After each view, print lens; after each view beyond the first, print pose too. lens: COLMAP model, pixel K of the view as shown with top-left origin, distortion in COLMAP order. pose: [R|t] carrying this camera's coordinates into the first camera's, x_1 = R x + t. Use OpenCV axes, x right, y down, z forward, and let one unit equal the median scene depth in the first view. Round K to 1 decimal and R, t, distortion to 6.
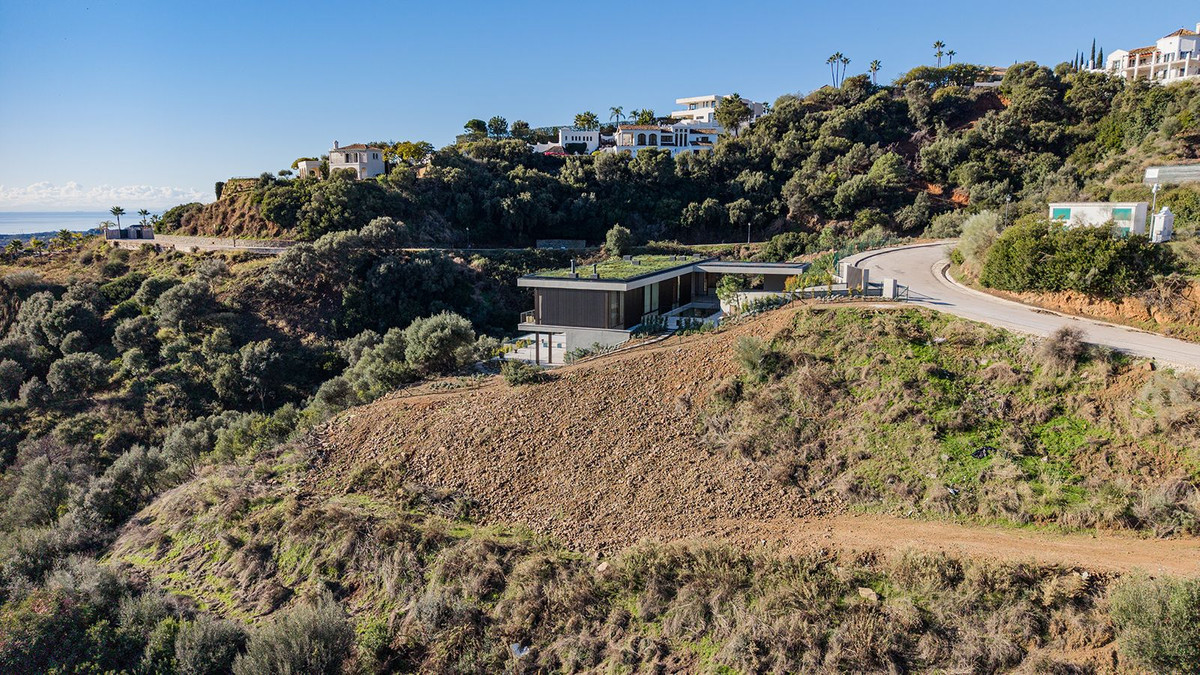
lens RADIAL K [[802.3, 0, 600.0], [0, 802.3, 337.5], [0, 0, 1]] dist [0.034323, -0.038043]
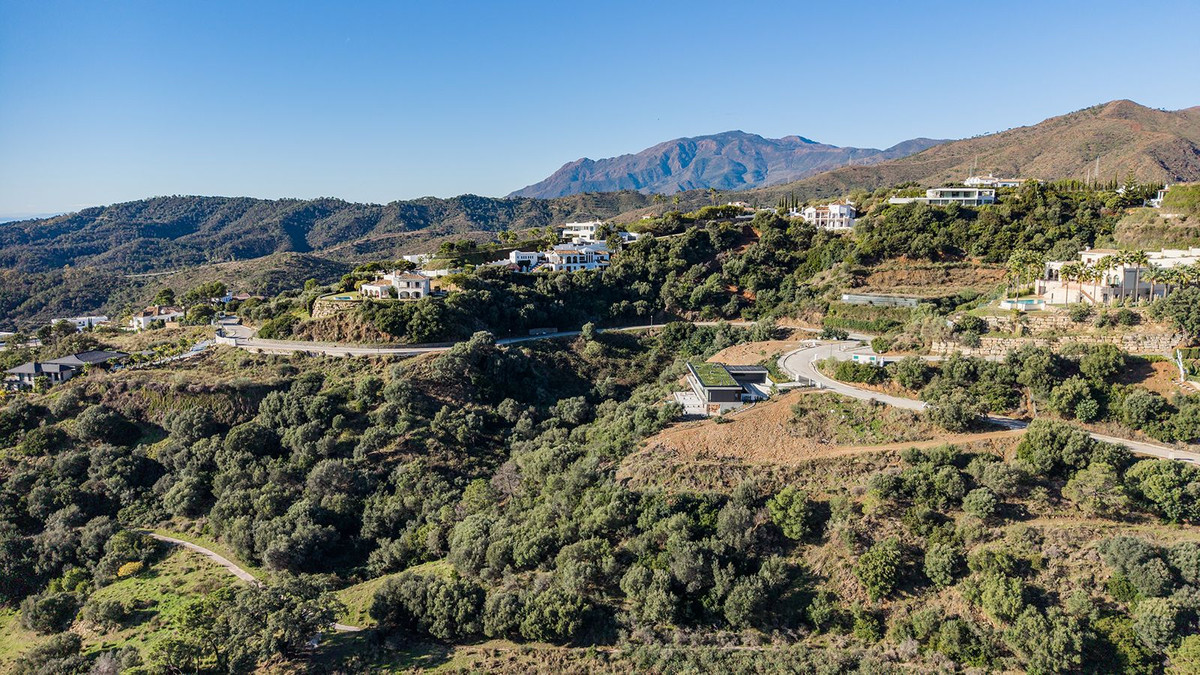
lens RADIAL K [[793.7, 0, 600.8], [0, 793.7, 352.8], [0, 0, 1]] dist [0.081171, -0.123648]
pose [[0.925608, -0.067309, 0.372449, -0.612362], [0.061905, 0.997731, 0.026466, -0.120348], [-0.373386, -0.001441, 0.927675, -0.627828]]
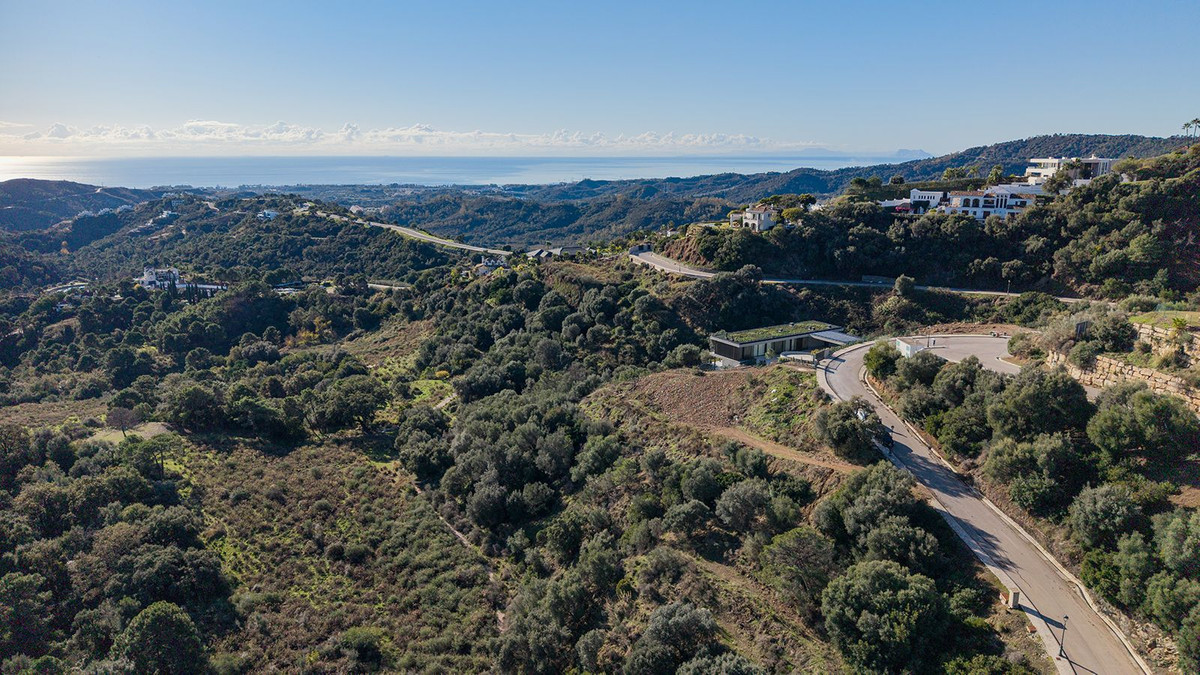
lens RADIAL K [[793.7, 0, 600.8], [0, 793.7, 352.8], [0, 0, 1]] dist [0.081171, -0.123648]
pose [[0.799828, 0.147546, -0.581812, 0.468731], [-0.097469, 0.988378, 0.116657, -0.117901], [0.592263, -0.036597, 0.804913, -0.554113]]
